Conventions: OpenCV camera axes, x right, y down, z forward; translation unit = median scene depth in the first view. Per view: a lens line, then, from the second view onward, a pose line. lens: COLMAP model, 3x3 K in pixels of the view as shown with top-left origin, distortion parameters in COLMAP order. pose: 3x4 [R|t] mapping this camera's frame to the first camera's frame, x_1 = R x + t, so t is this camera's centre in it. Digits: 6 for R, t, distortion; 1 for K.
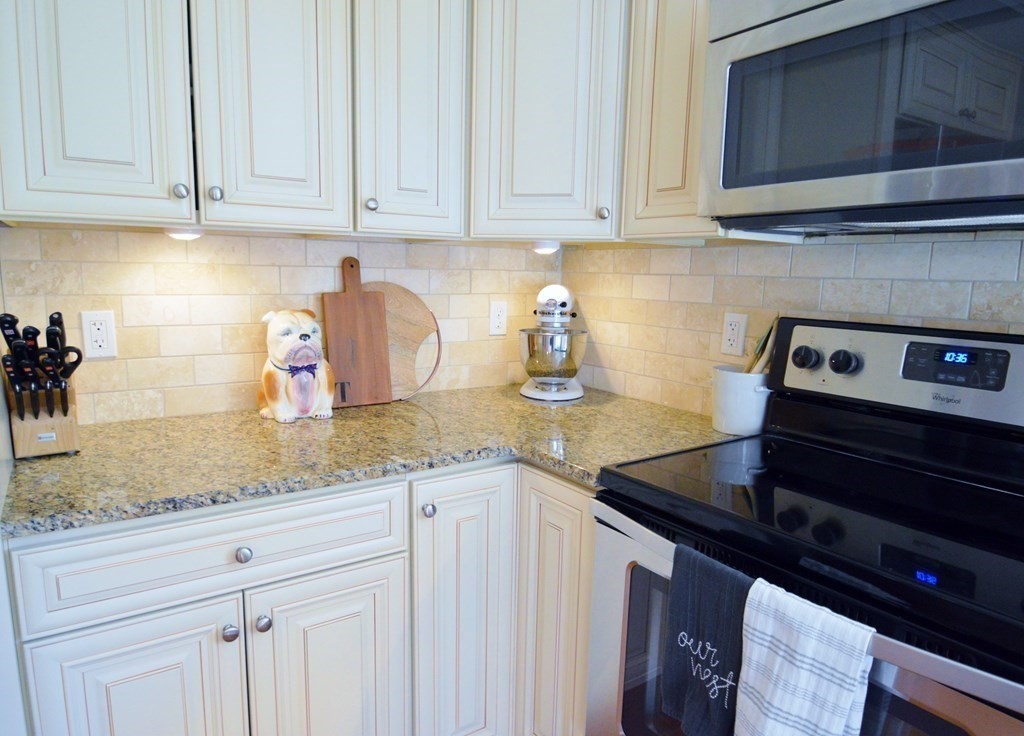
lens RADIAL K [[645.5, 0, 497.6], [0, 645.5, 372.3], [0, 0, 1]] dist [-0.033510, 0.000063]
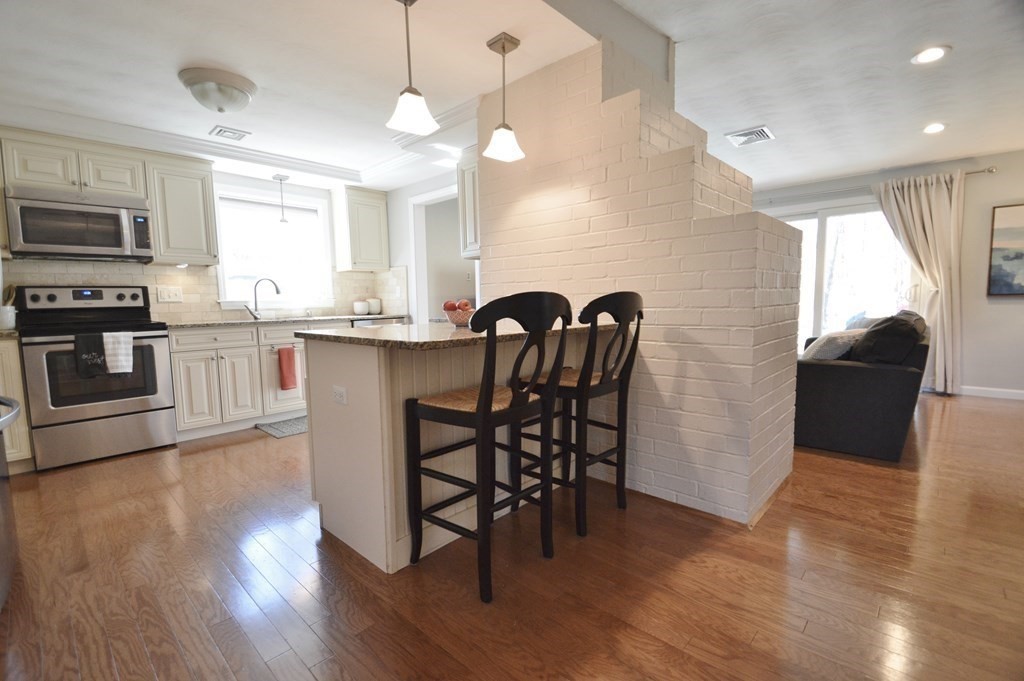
lens RADIAL K [[467.2, 0, 506.7], [0, 467.2, 350.2], [0, 0, 1]] dist [-0.000119, -0.015326]
pose [[-0.220932, -0.116701, 0.968282, -2.285344], [0.159598, 0.975106, 0.153939, 0.254293], [-0.962142, 0.188546, -0.196807, -0.746449]]
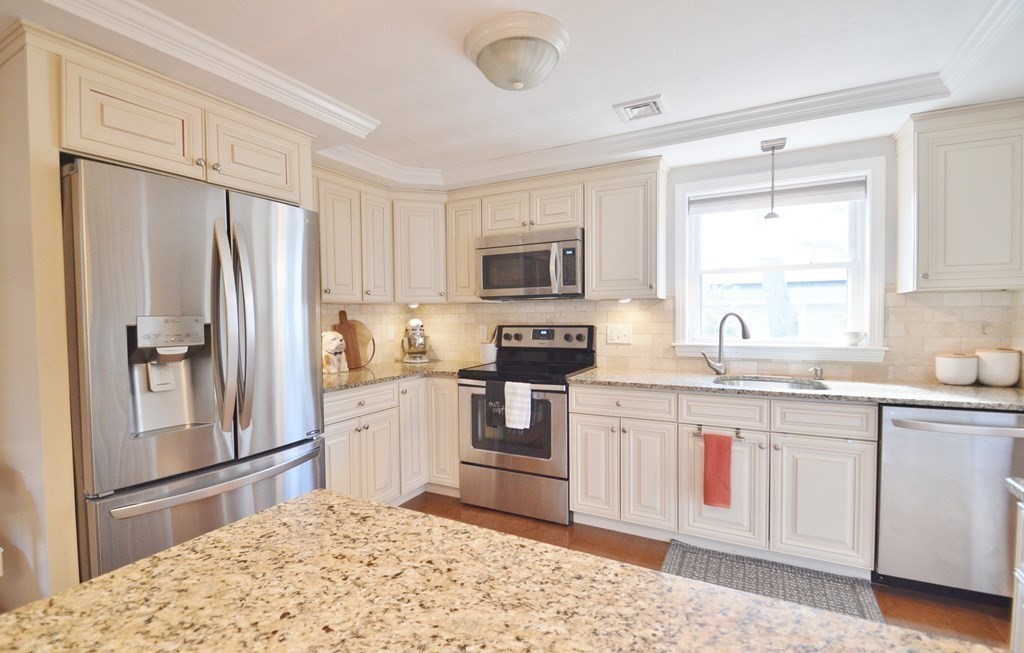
lens RADIAL K [[469.5, 0, 497.8], [0, 469.5, 325.6], [0, 0, 1]] dist [0.003537, 0.000017]
pose [[0.889094, -0.041510, 0.455838, -0.701792], [0.098366, 0.989939, -0.101712, 0.169565], [-0.447030, 0.135270, 0.884232, -1.196392]]
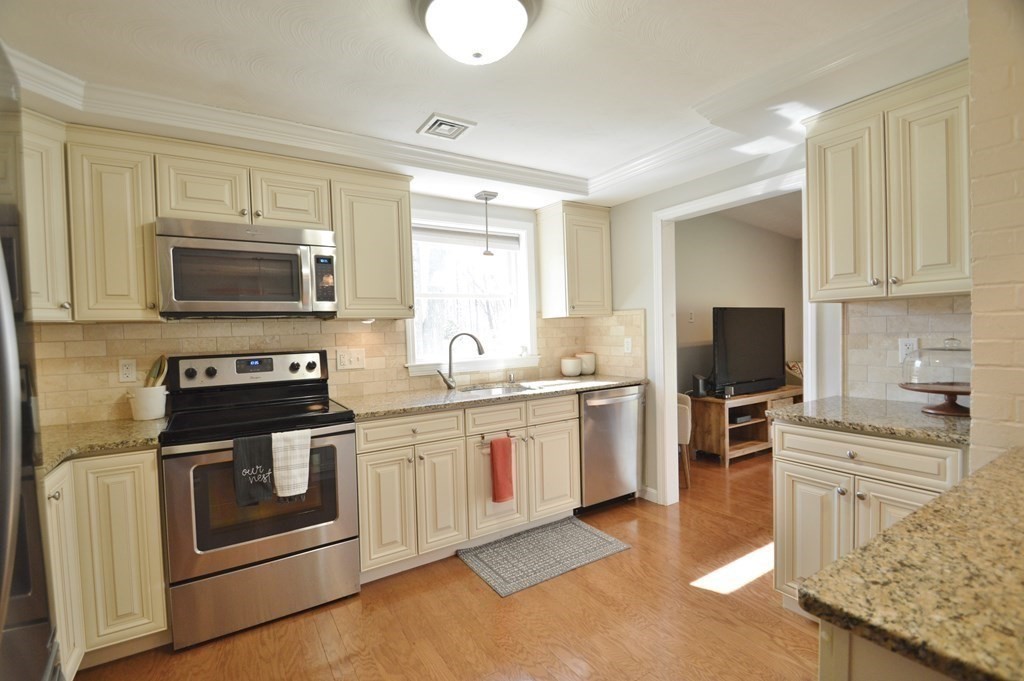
lens RADIAL K [[456.6, 0, 486.5], [0, 456.6, 344.0], [0, 0, 1]] dist [0.000800, -0.008460]
pose [[0.045749, -0.051835, 0.997607, -1.099098], [0.178990, 0.982917, 0.042863, -0.006329], [-0.982787, 0.176601, 0.054246, -0.134320]]
